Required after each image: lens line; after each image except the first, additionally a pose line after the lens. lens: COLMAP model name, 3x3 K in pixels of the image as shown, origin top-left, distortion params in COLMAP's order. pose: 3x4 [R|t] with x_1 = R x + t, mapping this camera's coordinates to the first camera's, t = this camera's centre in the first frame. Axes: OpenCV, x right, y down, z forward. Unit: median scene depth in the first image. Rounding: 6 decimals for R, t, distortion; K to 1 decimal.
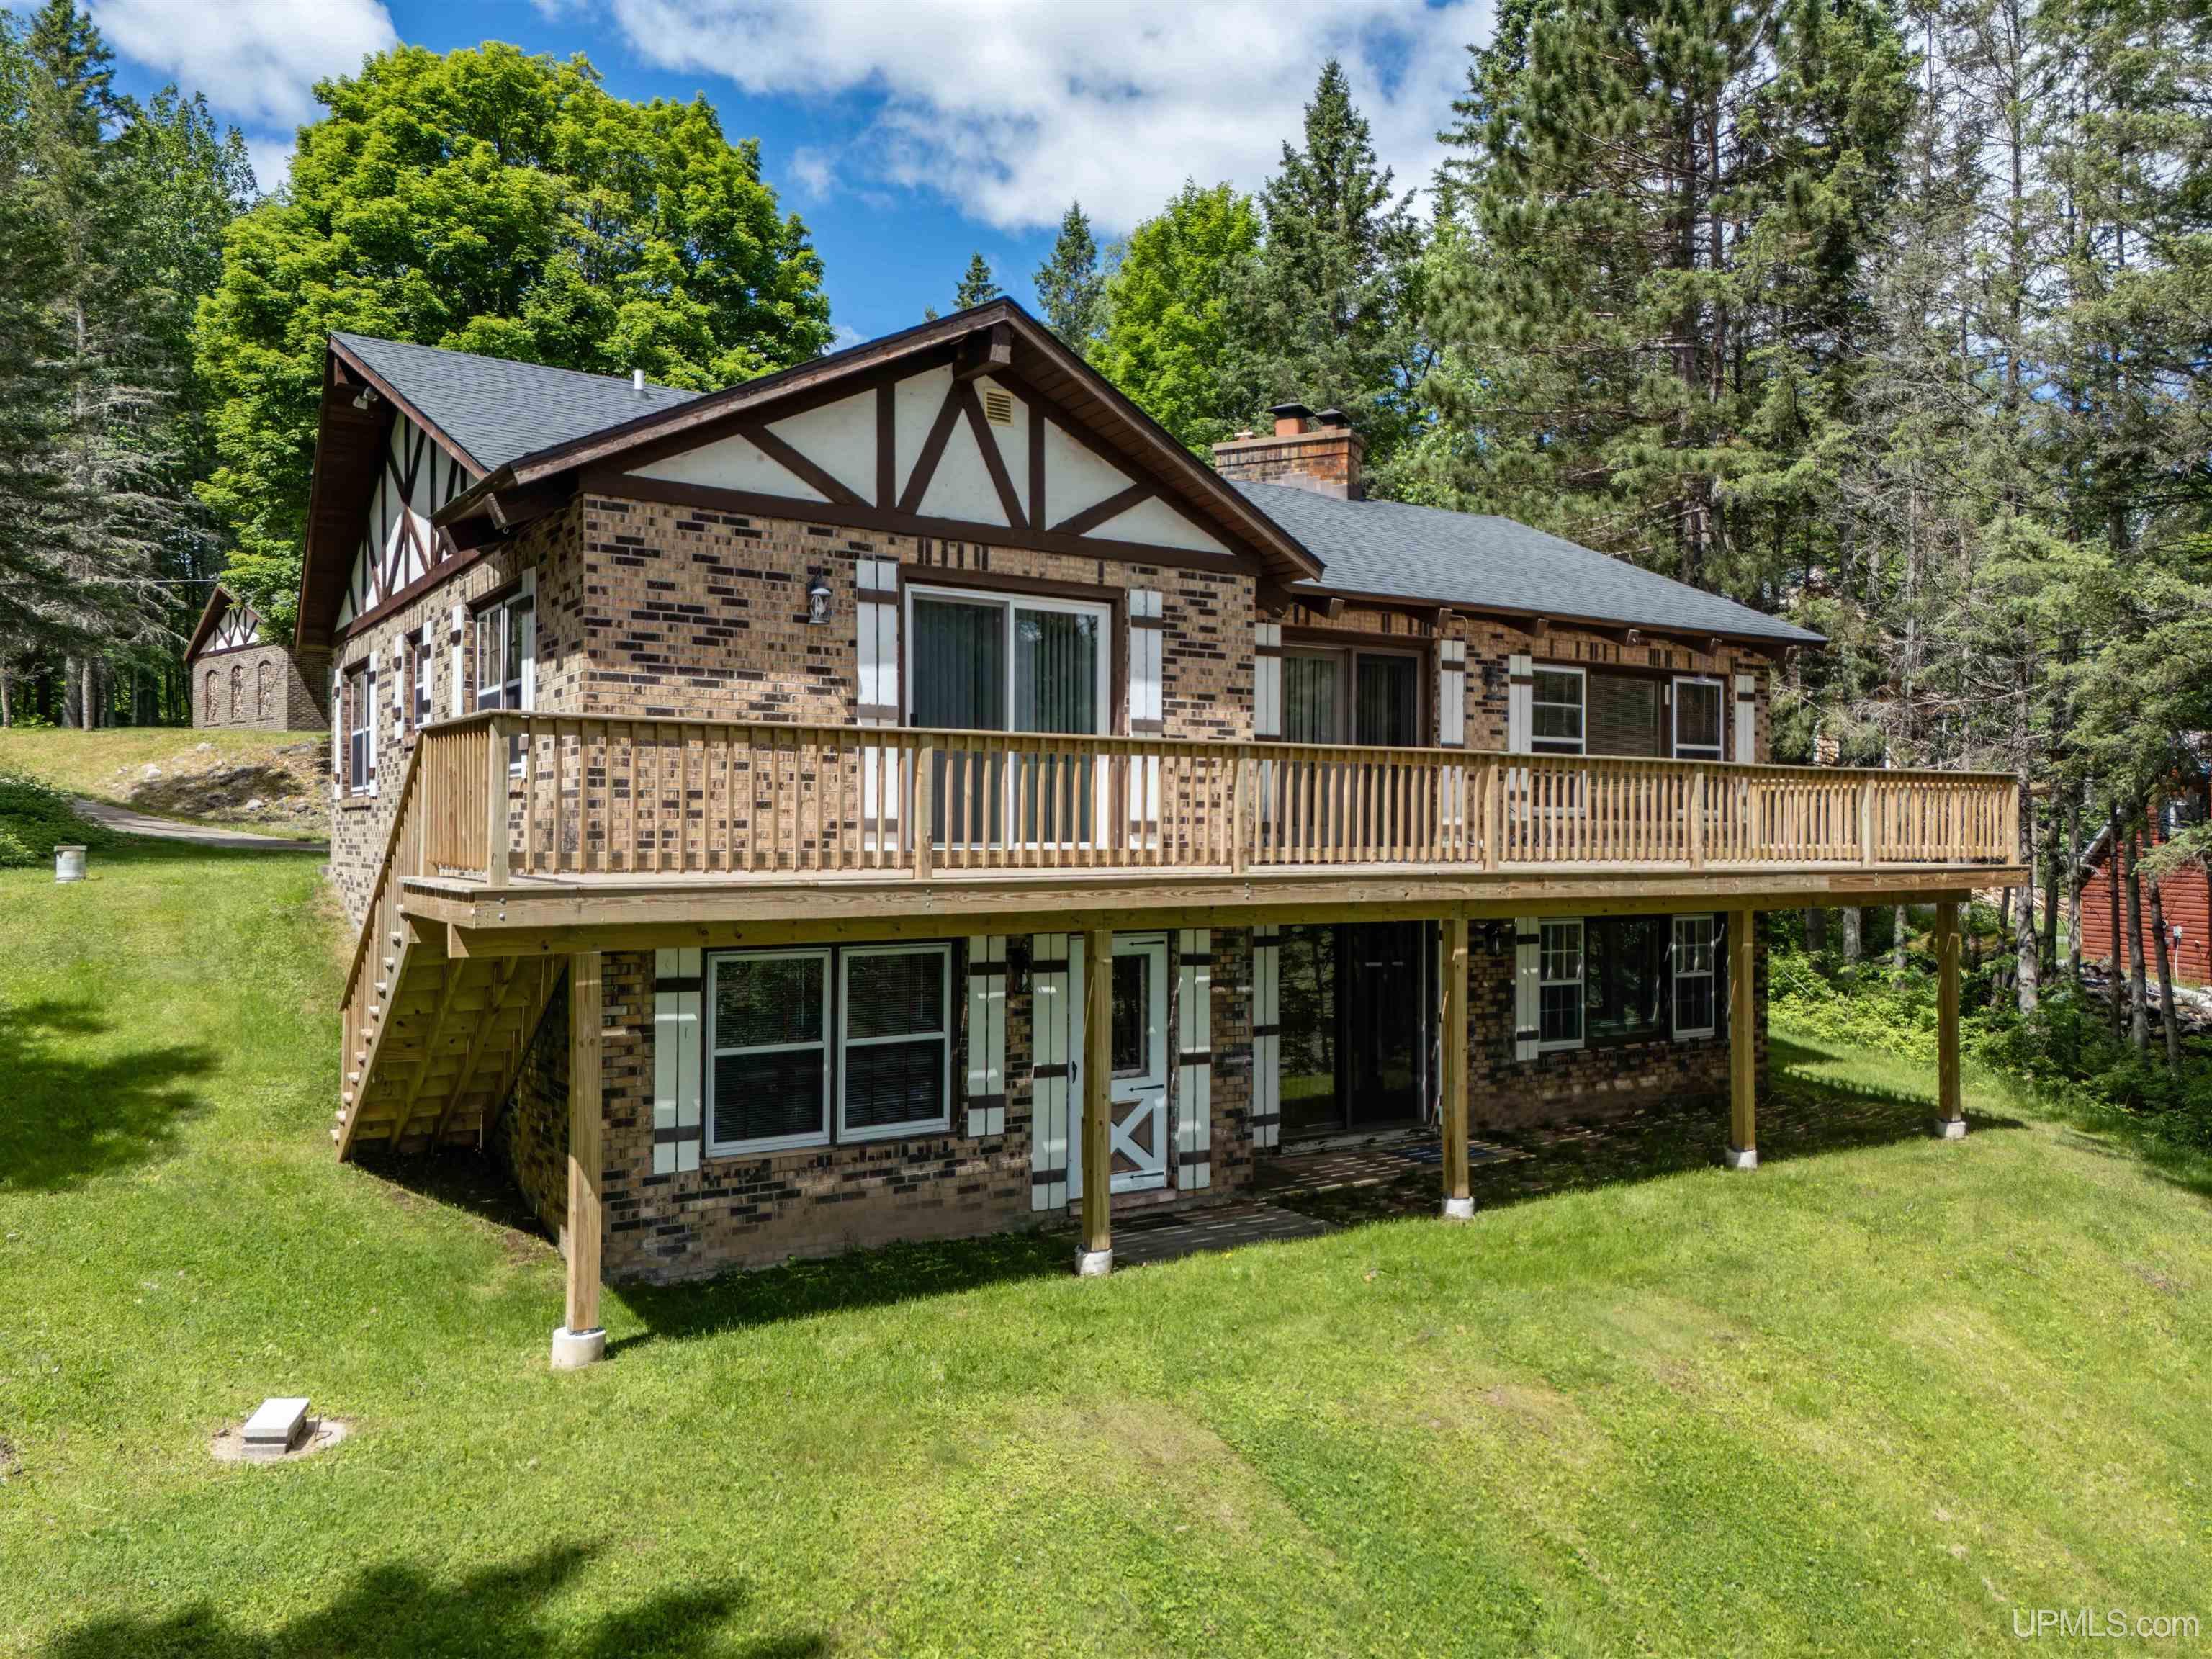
lens RADIAL K [[1636.3, 0, 1126.0], [0, 1636.3, 806.3], [0, 0, 1]] dist [0.073218, -0.049747]
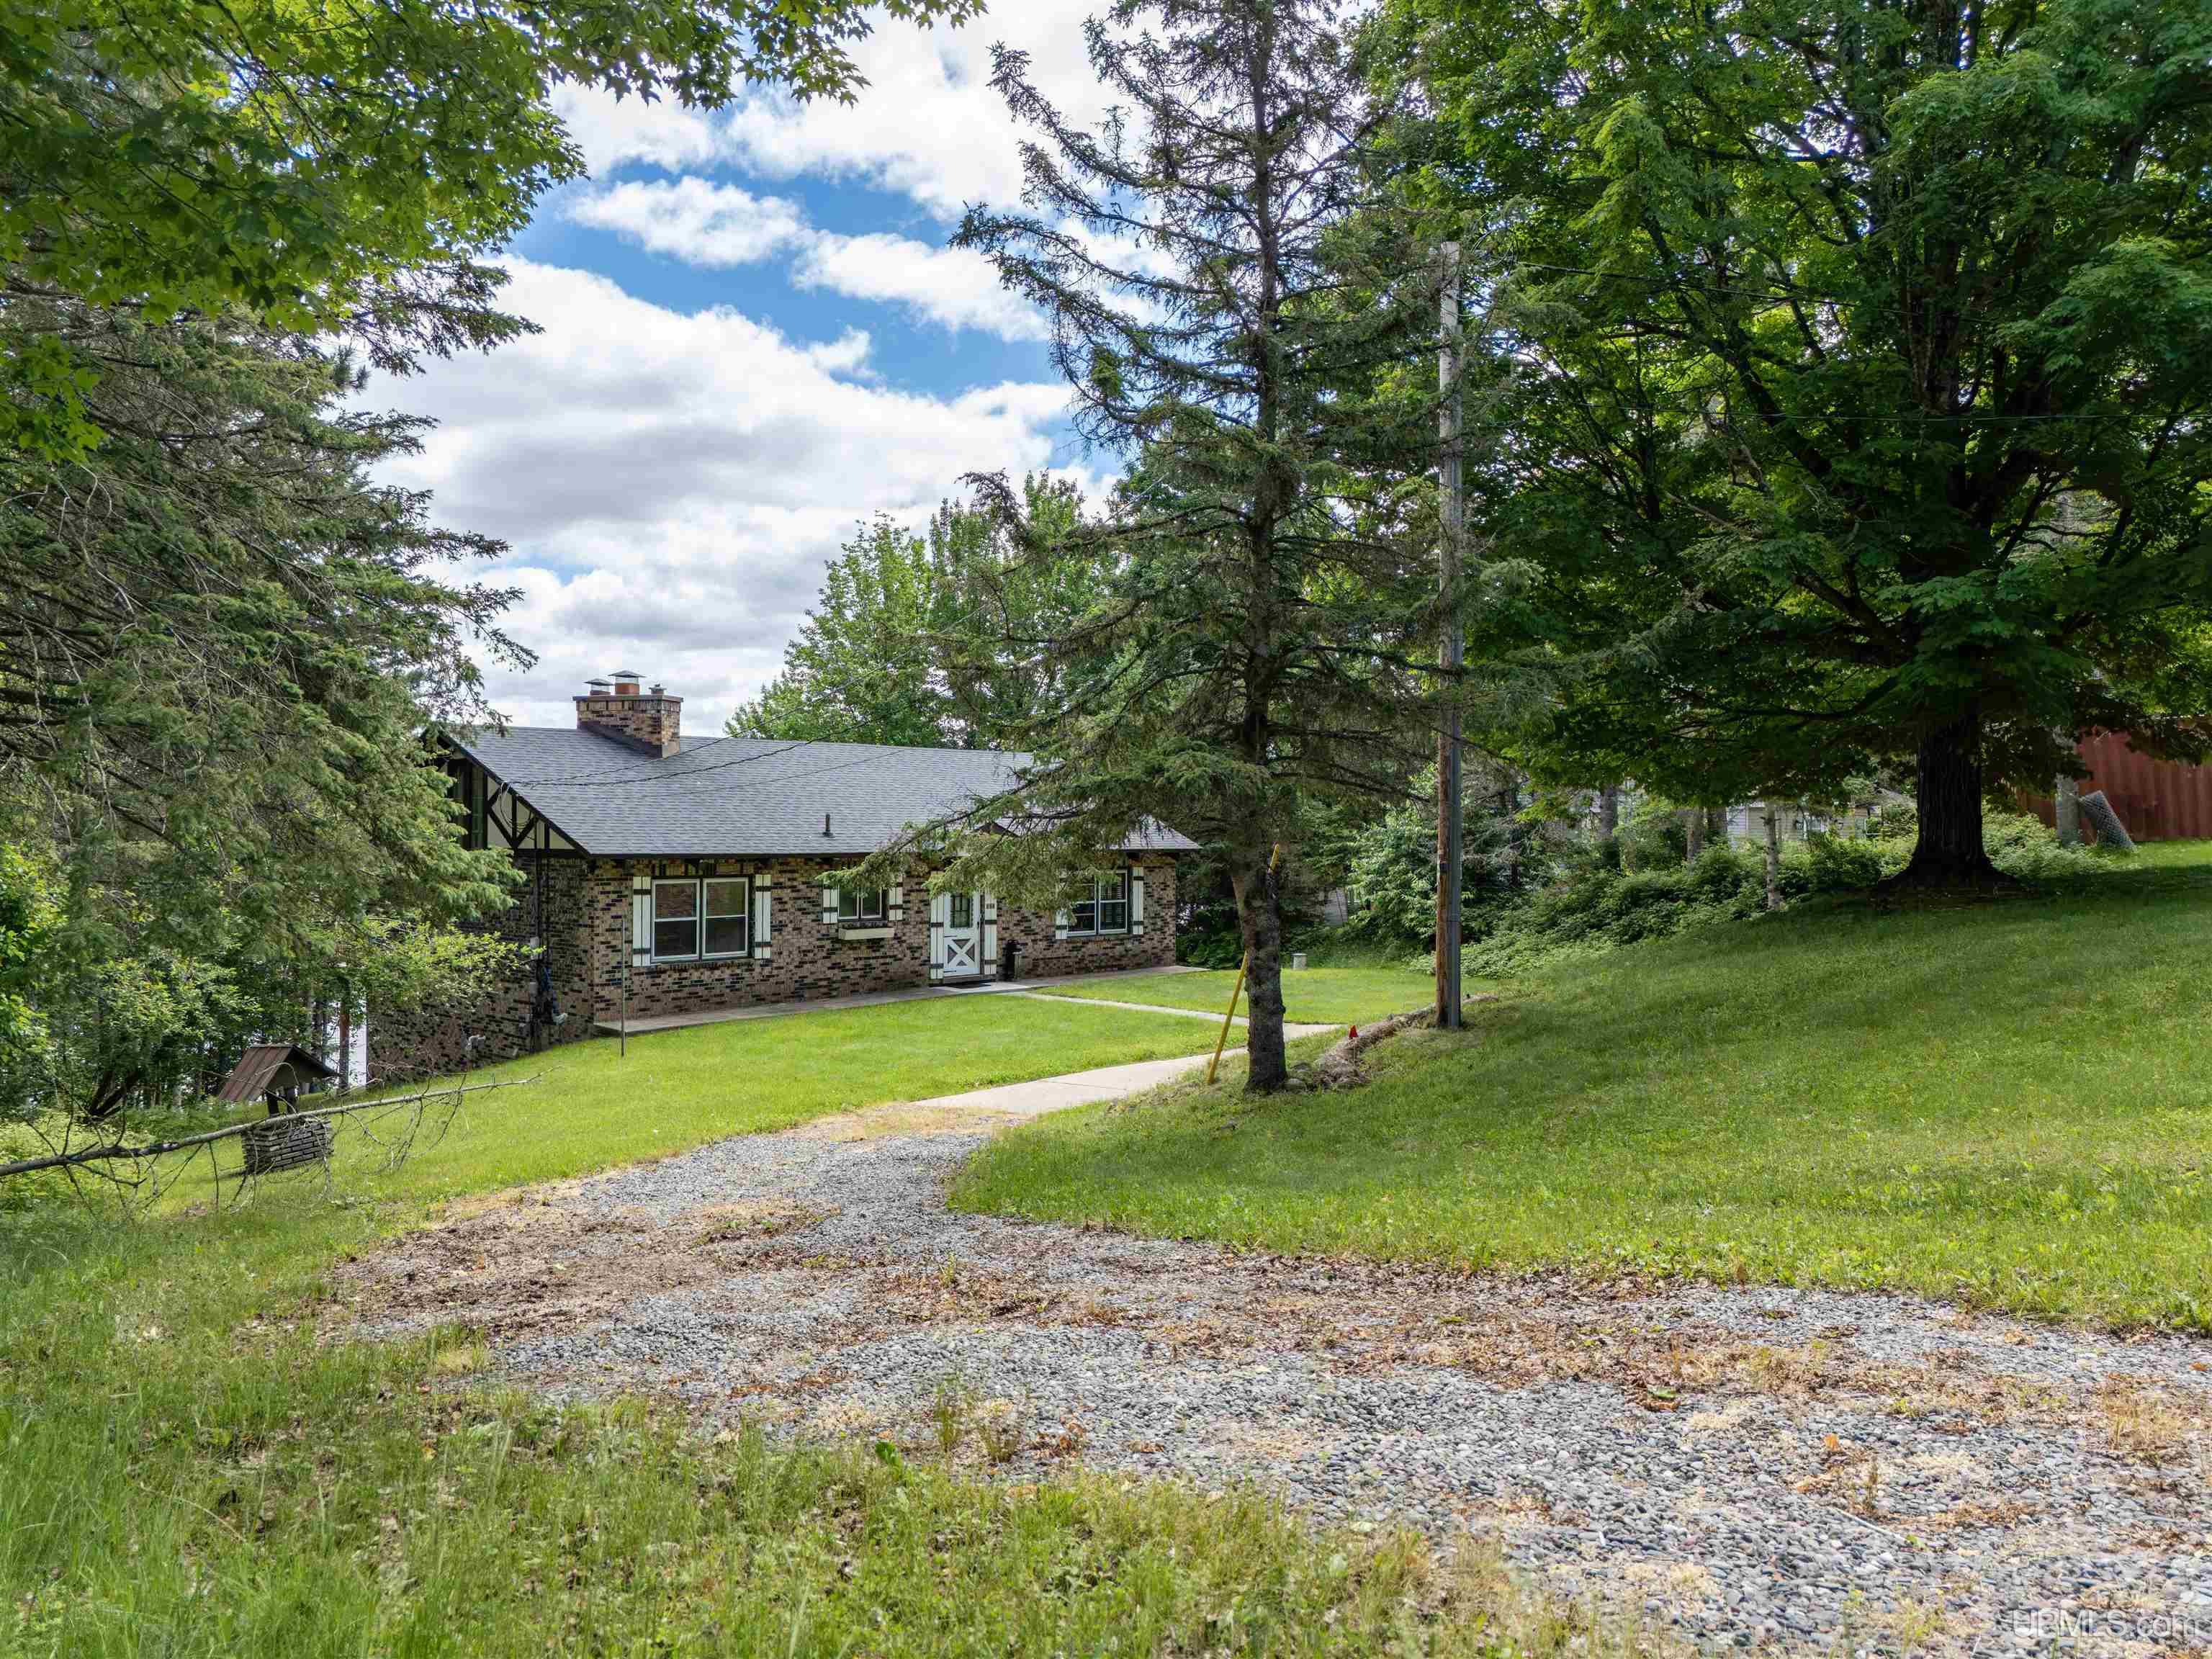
lens RADIAL K [[1636.3, 0, 1154.1], [0, 1636.3, 806.1], [0, 0, 1]] dist [0.073218, -0.049747]
pose [[0.976659, -0.004162, 0.214757, -0.246687], [0.005154, 0.999978, -0.004060, -0.009106], [-0.214735, 0.005072, 0.976659, -1.458615]]
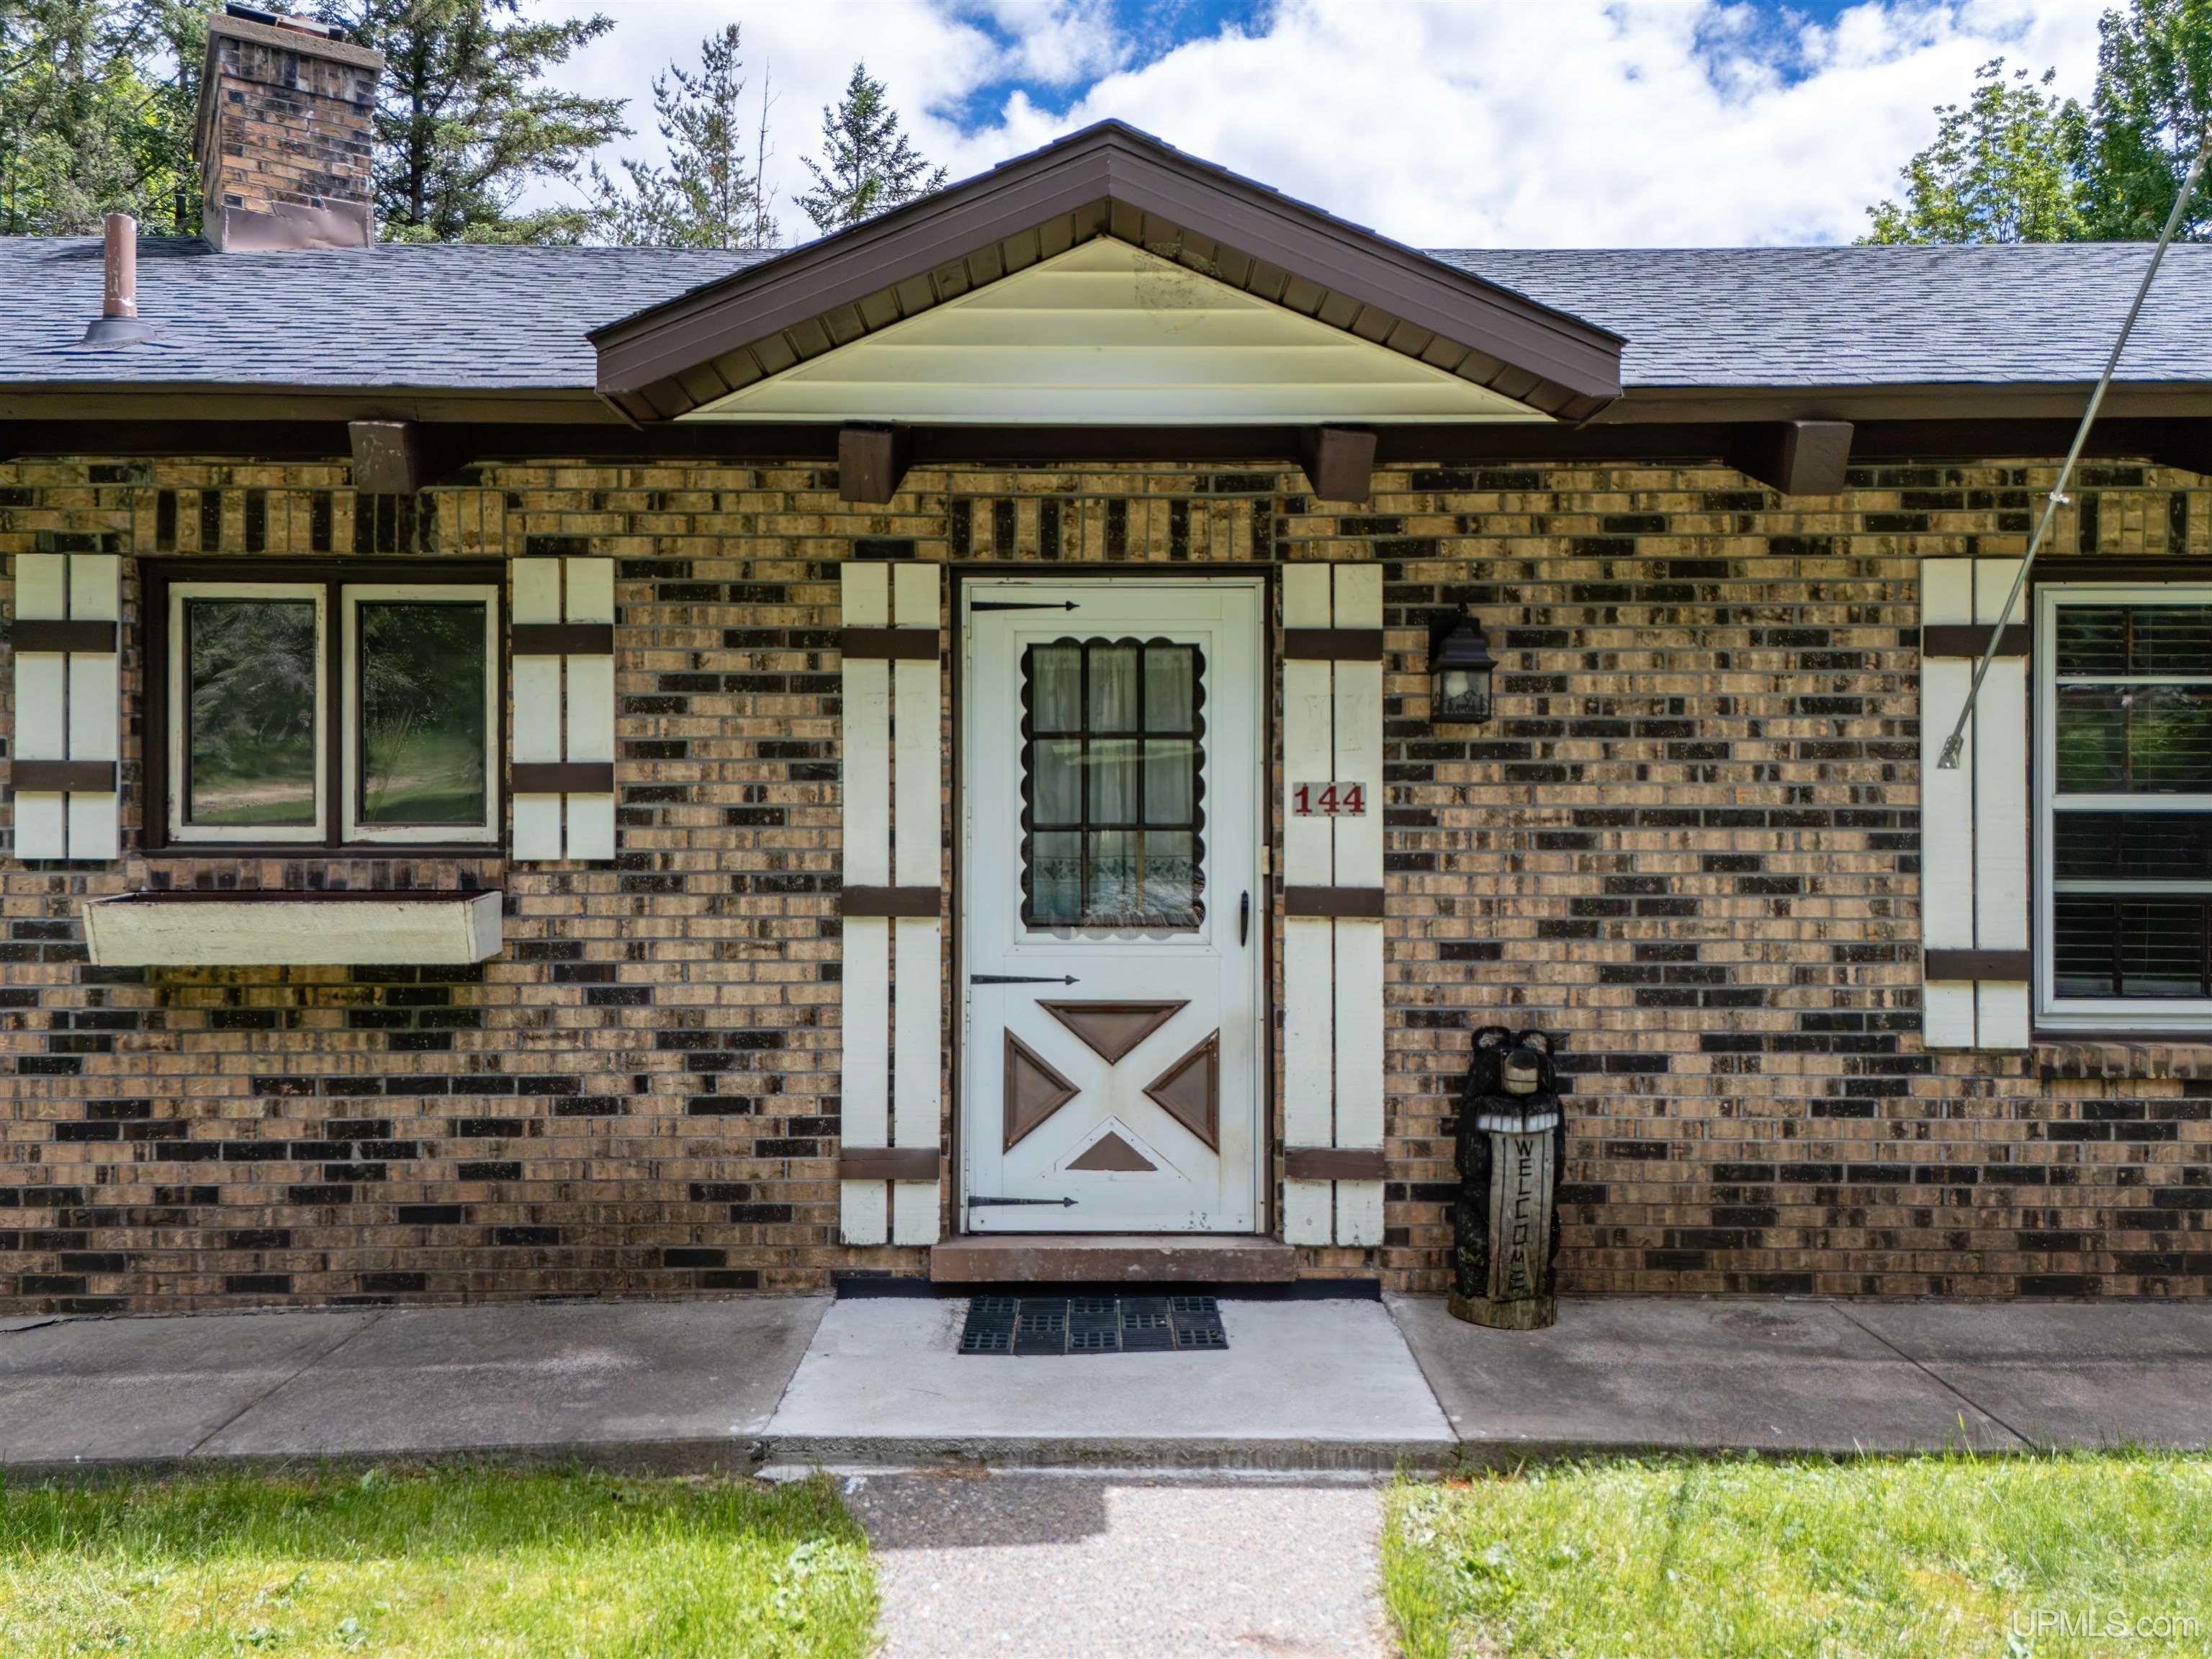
lens RADIAL K [[1636.3, 0, 1102.5], [0, 1636.3, 839.9], [0, 0, 1]] dist [0.073218, -0.049747]
pose [[0.829812, -0.012153, -0.557911, 0.208609], [0.013183, 0.999911, -0.002174, 0.139588], [0.557888, -0.005551, 0.829898, 0.657159]]
